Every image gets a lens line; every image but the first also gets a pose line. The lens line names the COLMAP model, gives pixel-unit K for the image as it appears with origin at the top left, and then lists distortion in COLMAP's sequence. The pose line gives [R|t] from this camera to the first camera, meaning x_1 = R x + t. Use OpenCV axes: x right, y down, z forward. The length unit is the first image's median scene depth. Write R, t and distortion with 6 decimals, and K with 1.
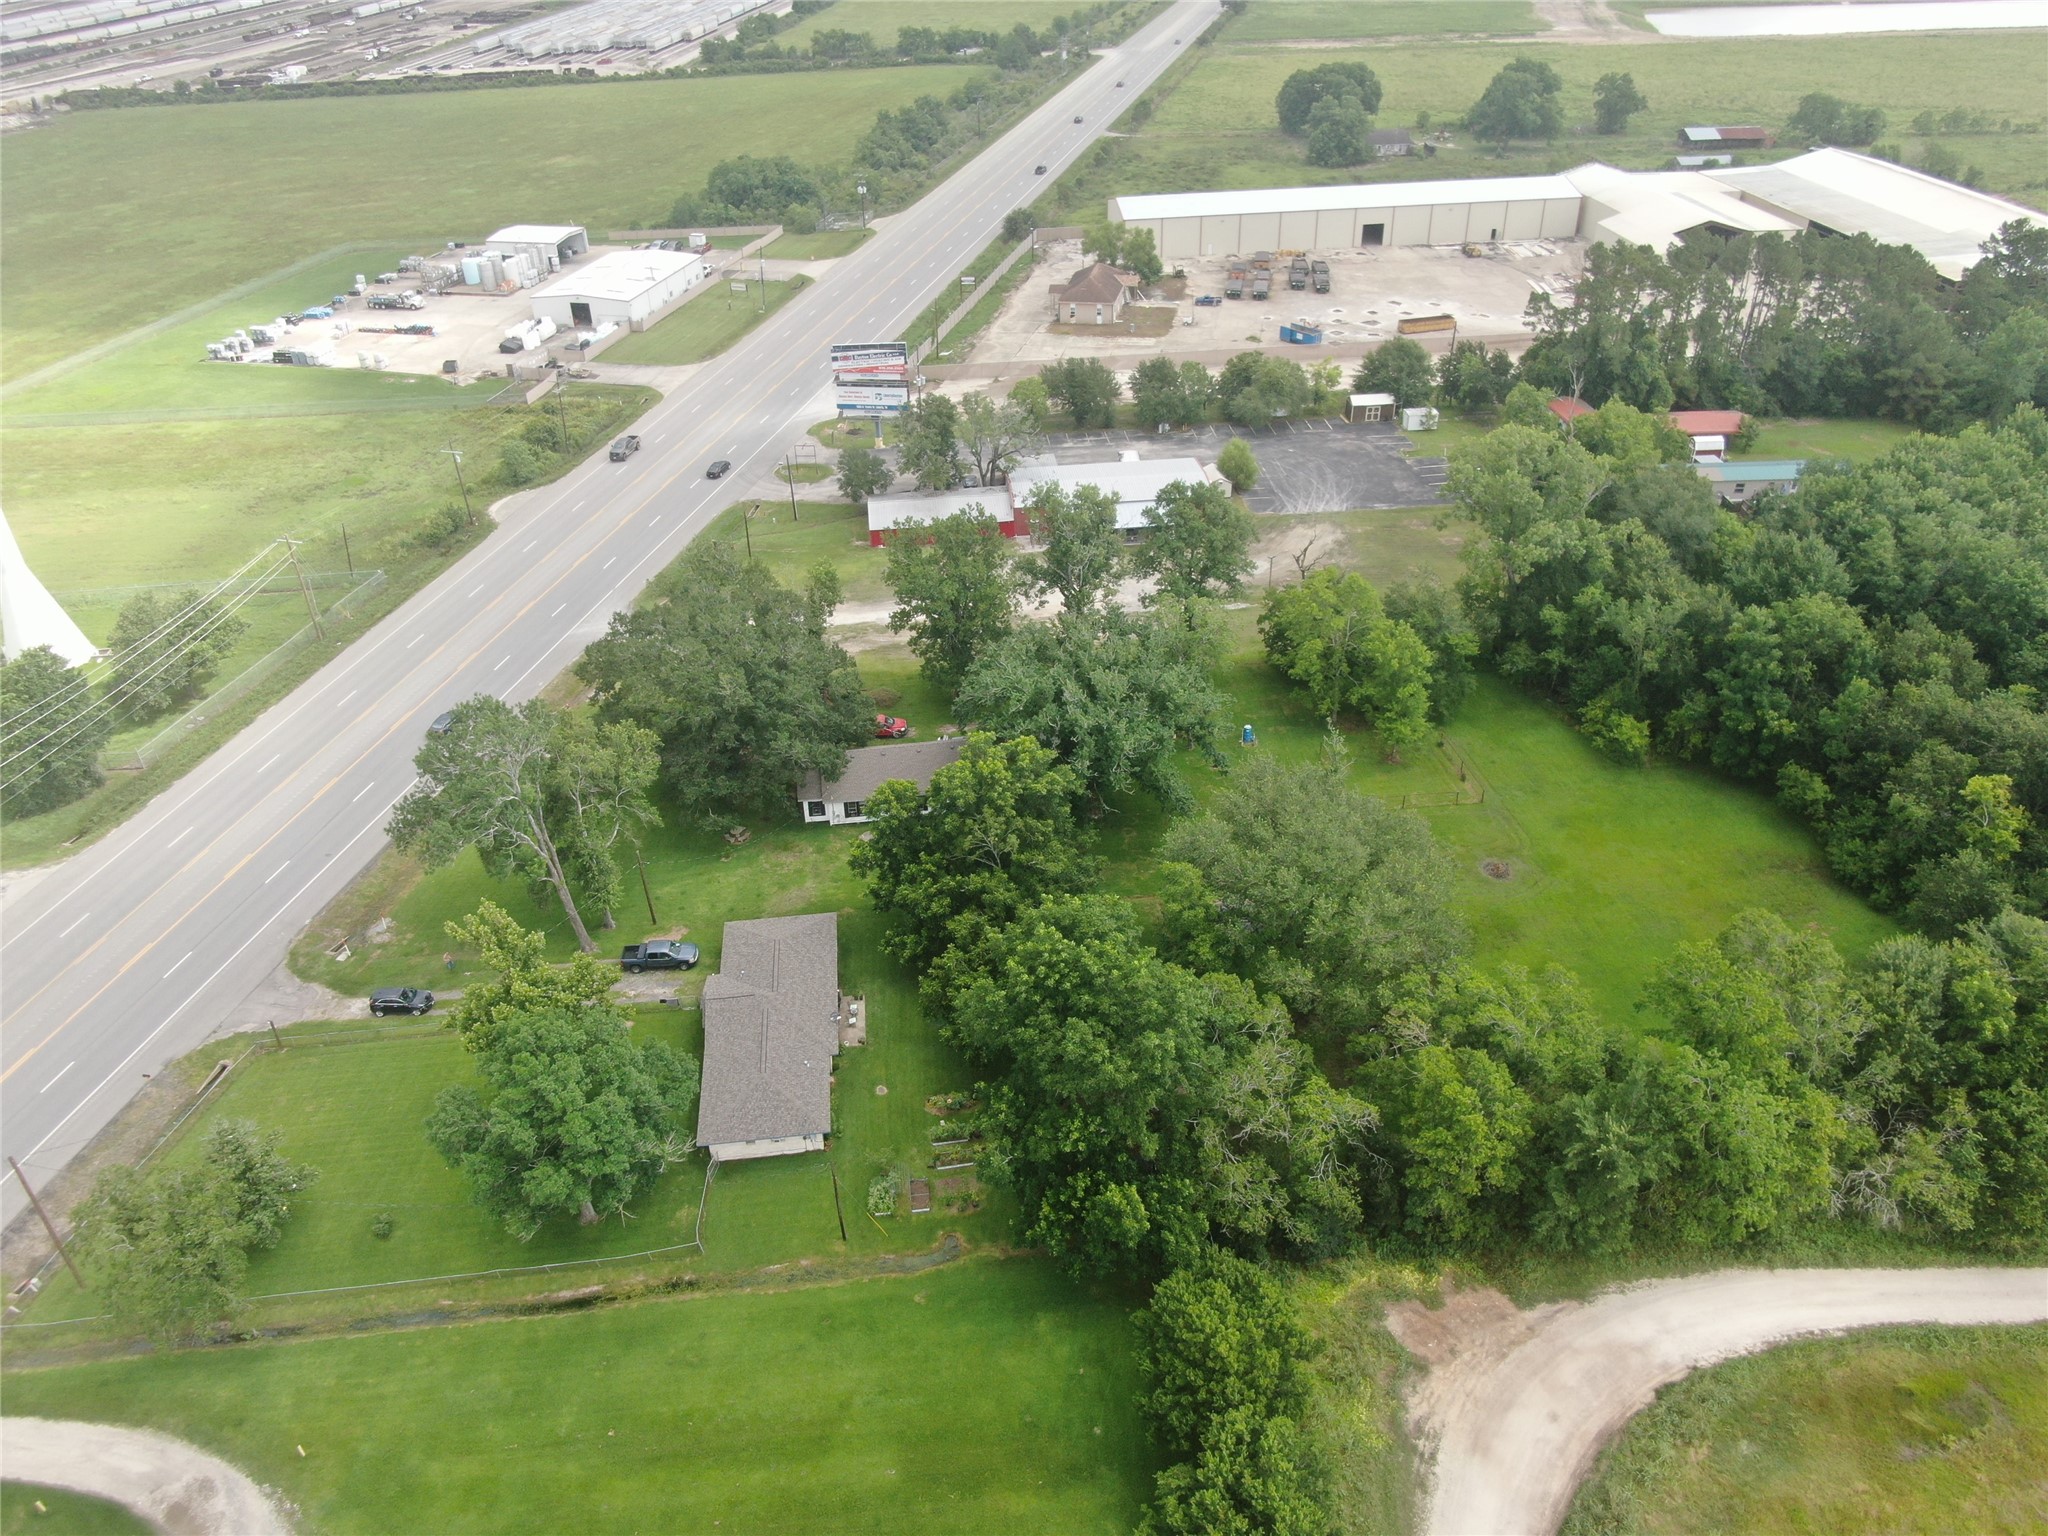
lens RADIAL K [[1463.1, 0, 1022.9], [0, 1463.1, 765.8], [0, 0, 1]] dist [-0.026256, 0.012397]
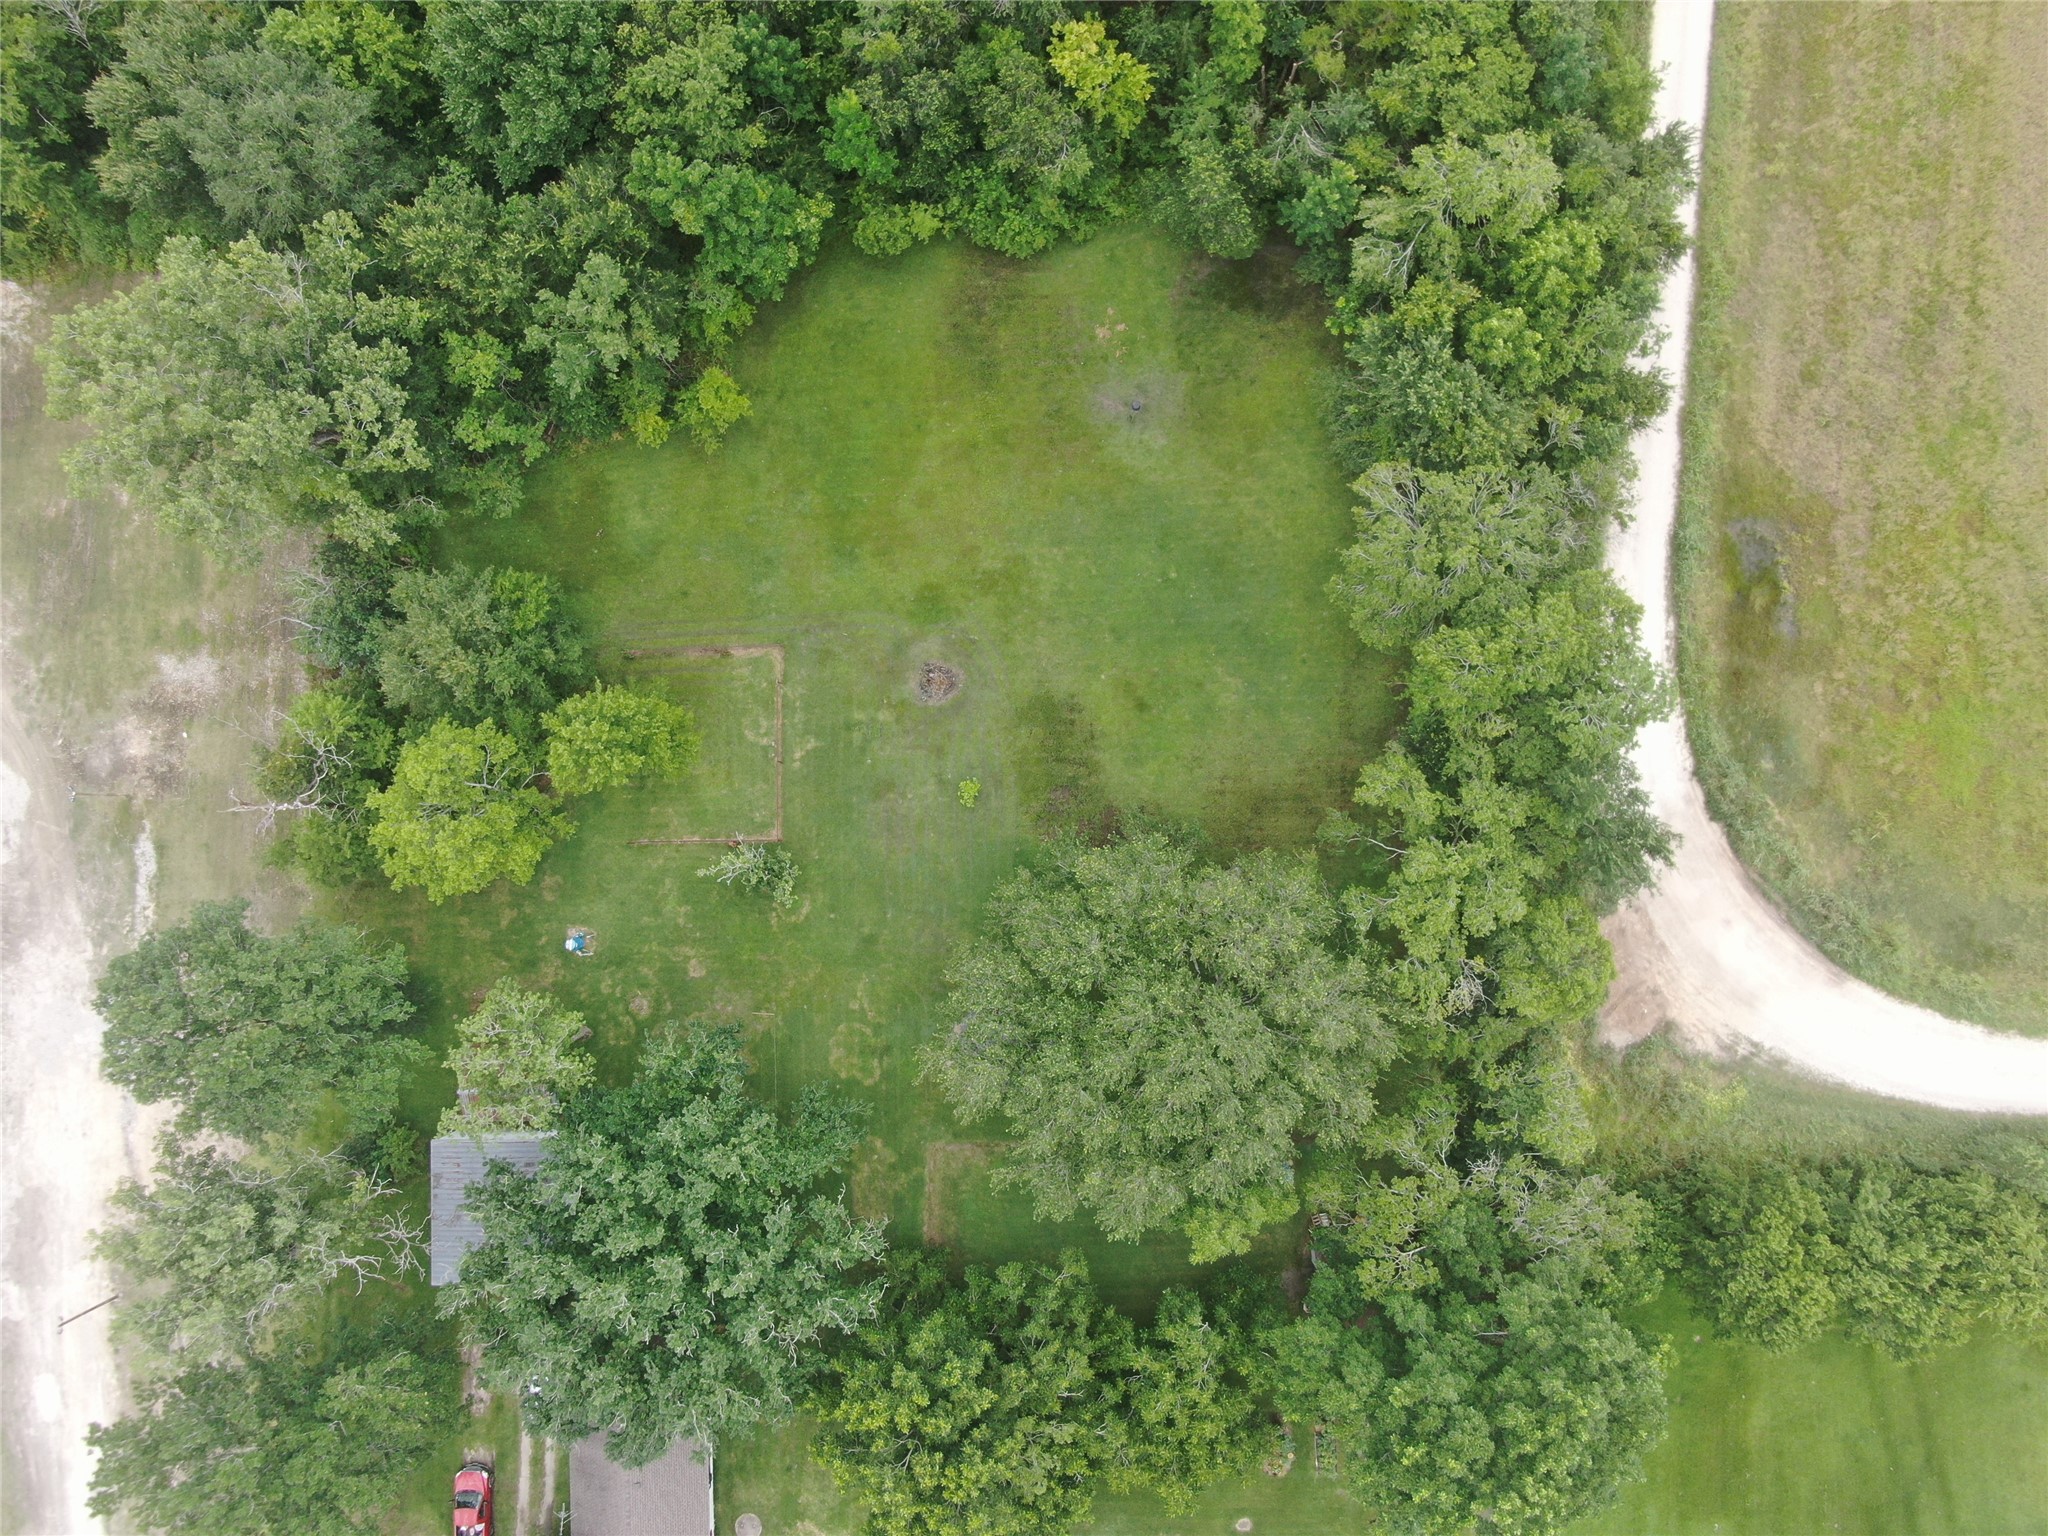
lens RADIAL K [[1458.6, 0, 1022.0], [0, 1458.6, 761.5], [0, 0, 1]] dist [-0.021130, 0.005507]
pose [[0.096805, -0.993666, 0.057065, 0.150821], [0.565062, 0.102067, 0.818711, -0.312014], [-0.819349, -0.047010, 0.571364, 0.329827]]
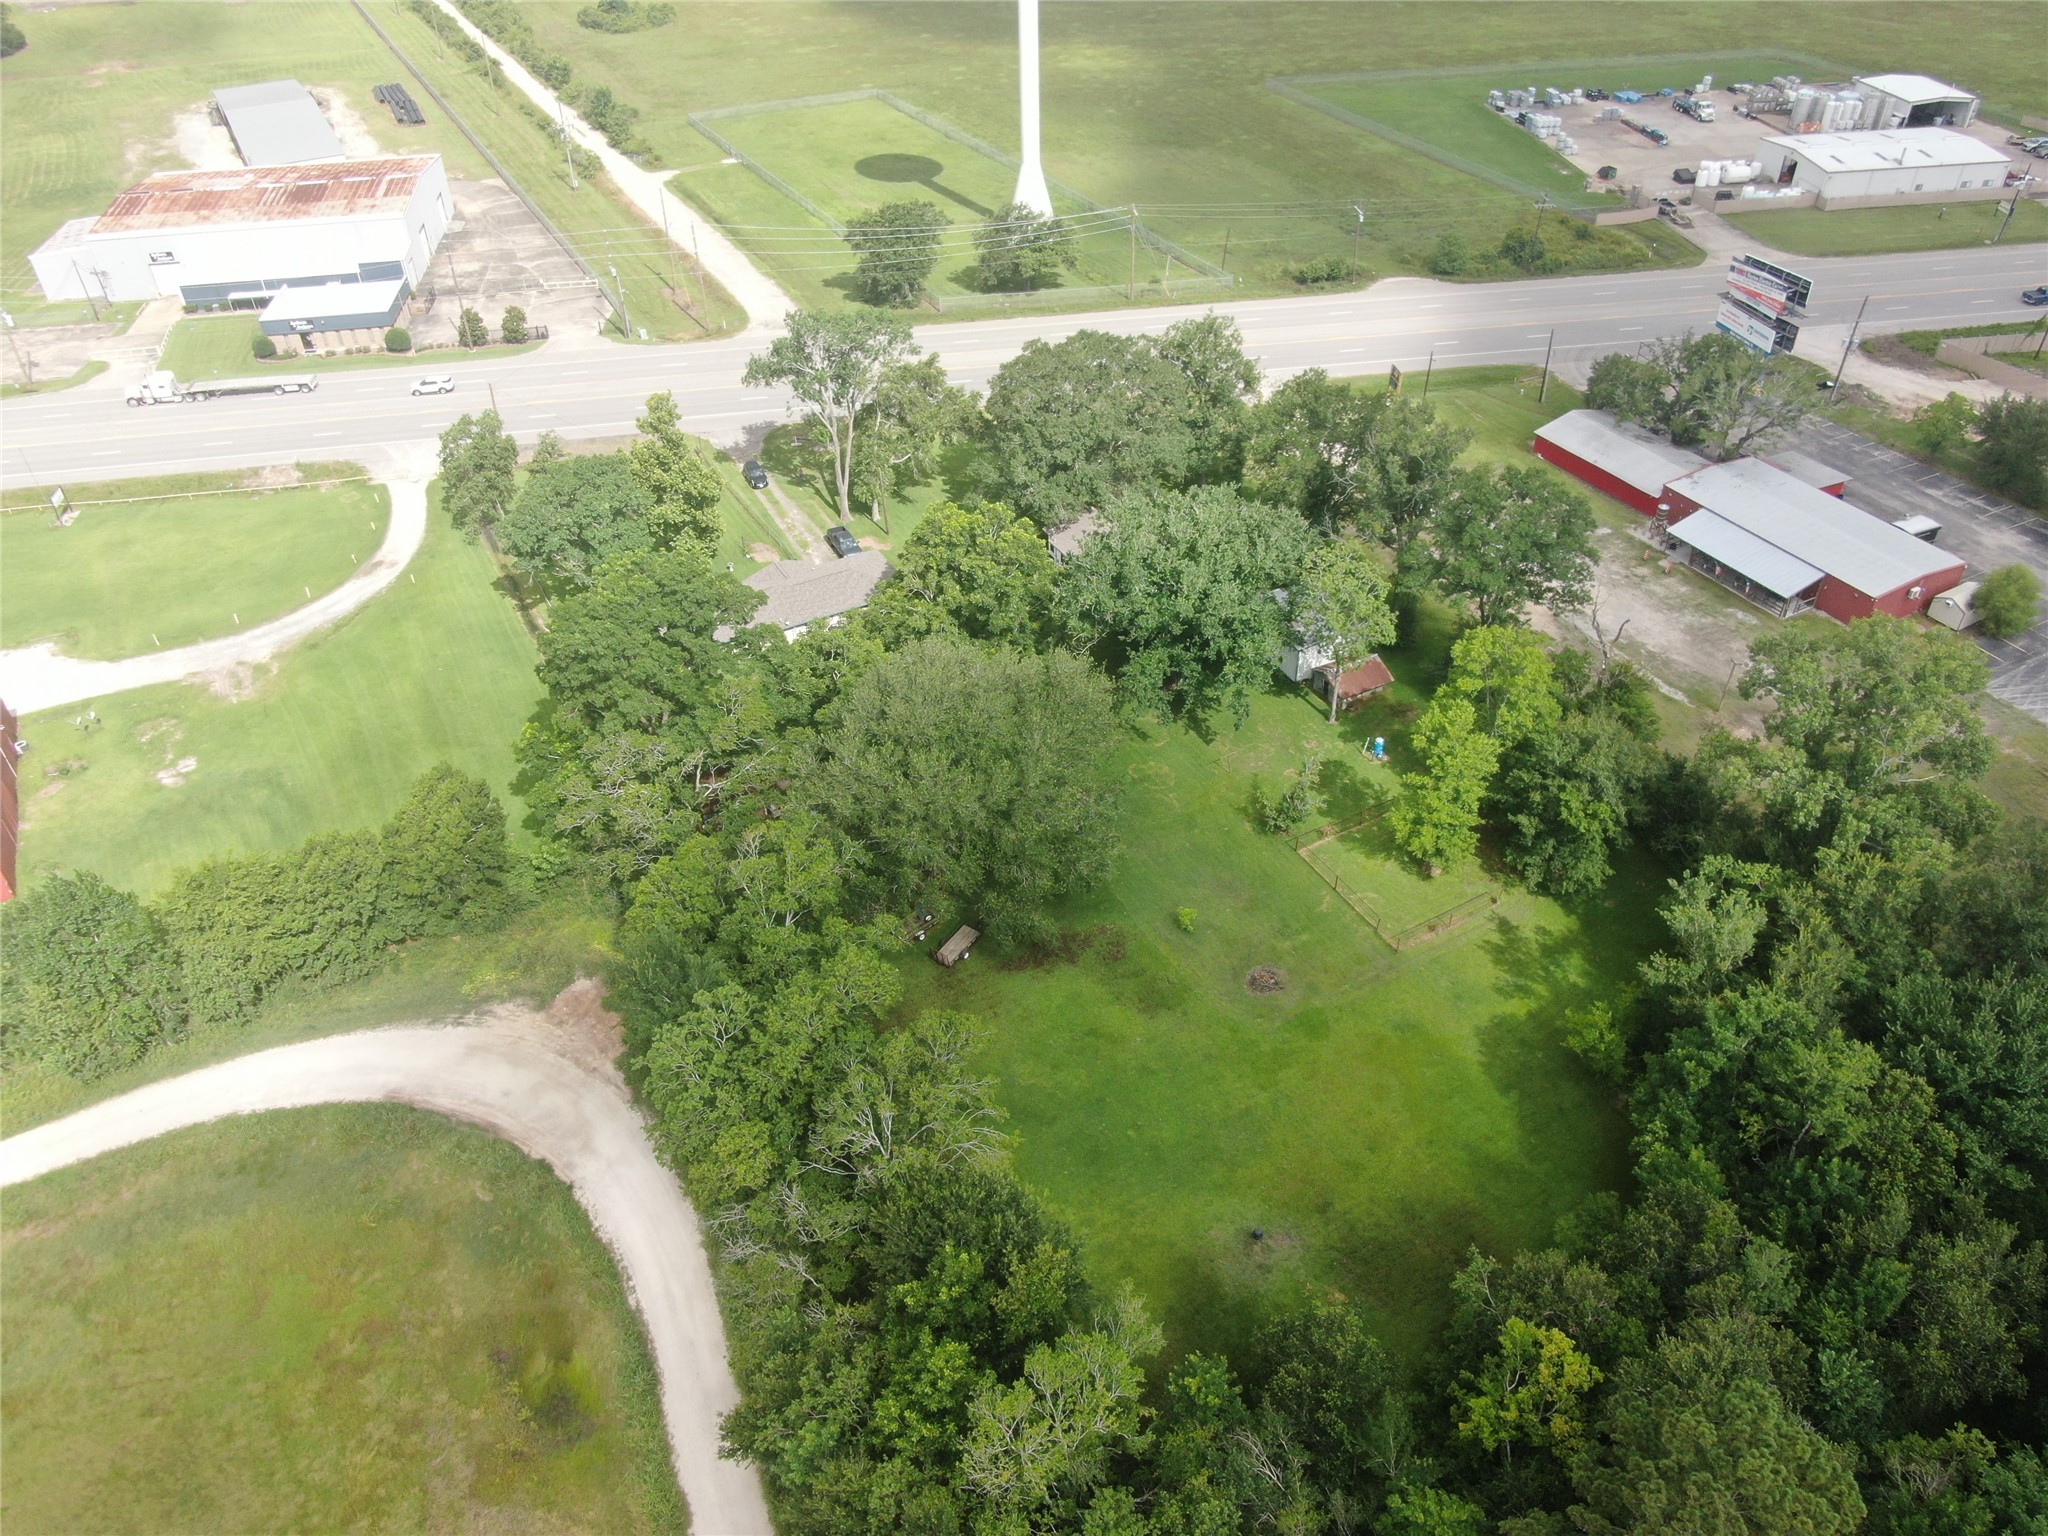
lens RADIAL K [[1463.1, 0, 1022.9], [0, 1463.1, 765.8], [0, 0, 1]] dist [-0.026256, 0.012397]
pose [[0.373051, 0.589430, -0.716523, 0.485977], [-0.499837, 0.778301, 0.380015, -0.164020], [0.781663, 0.216380, 0.584964, 0.236601]]
